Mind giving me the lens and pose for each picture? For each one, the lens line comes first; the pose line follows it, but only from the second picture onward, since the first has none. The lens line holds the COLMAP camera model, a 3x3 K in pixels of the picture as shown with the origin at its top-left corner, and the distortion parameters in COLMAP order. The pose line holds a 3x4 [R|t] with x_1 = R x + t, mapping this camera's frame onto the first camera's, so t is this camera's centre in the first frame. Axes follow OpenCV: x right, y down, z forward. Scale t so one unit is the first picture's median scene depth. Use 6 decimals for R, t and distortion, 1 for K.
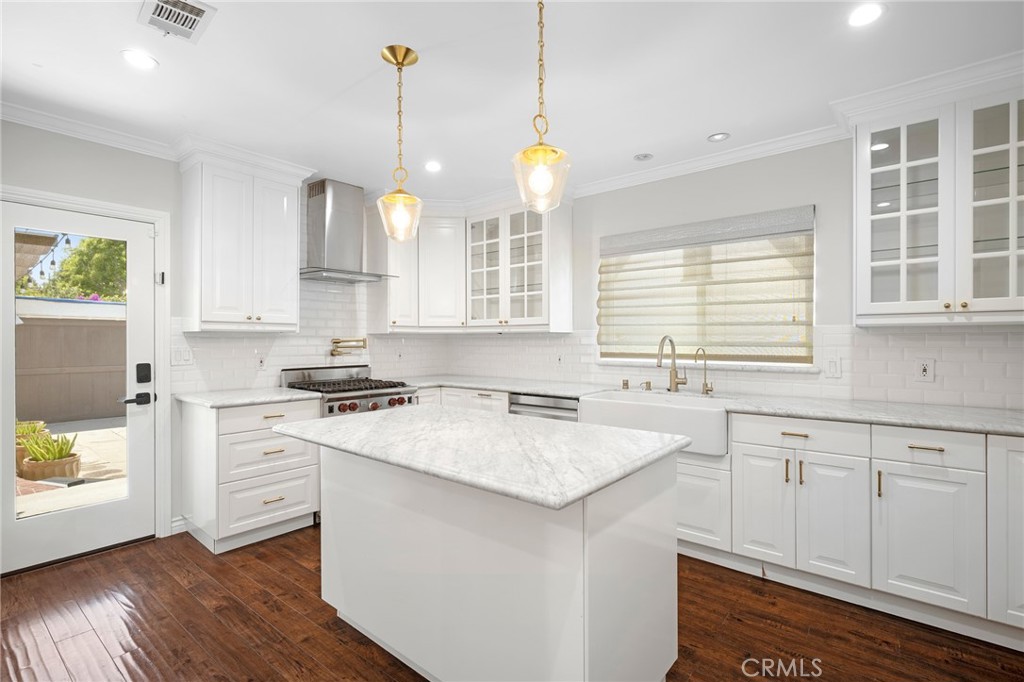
lens RADIAL K [[456.0, 0, 509.4], [0, 456.0, 342.9], [0, 0, 1]] dist [0.000642, 0.000157]
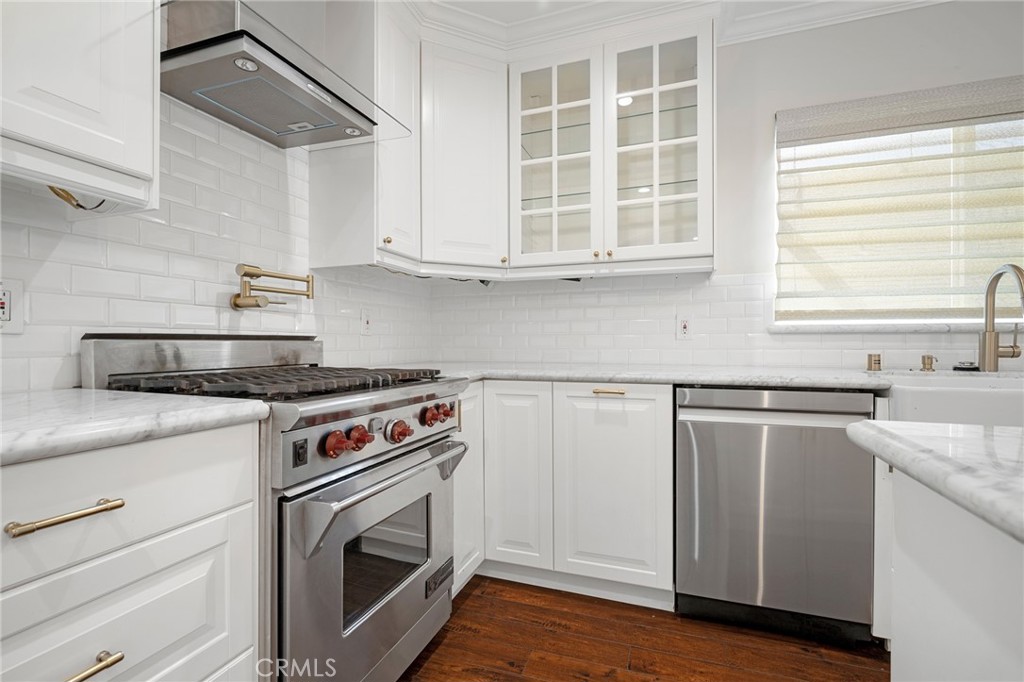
lens RADIAL K [[456.0, 0, 519.6], [0, 456.0, 345.8], [0, 0, 1]] dist [0.000642, 0.000157]
pose [[0.941282, -0.001668, 0.337617, -0.290611], [-0.001051, 0.999968, 0.007873, 0.057675], [-0.337619, -0.007766, 0.941251, 0.540839]]
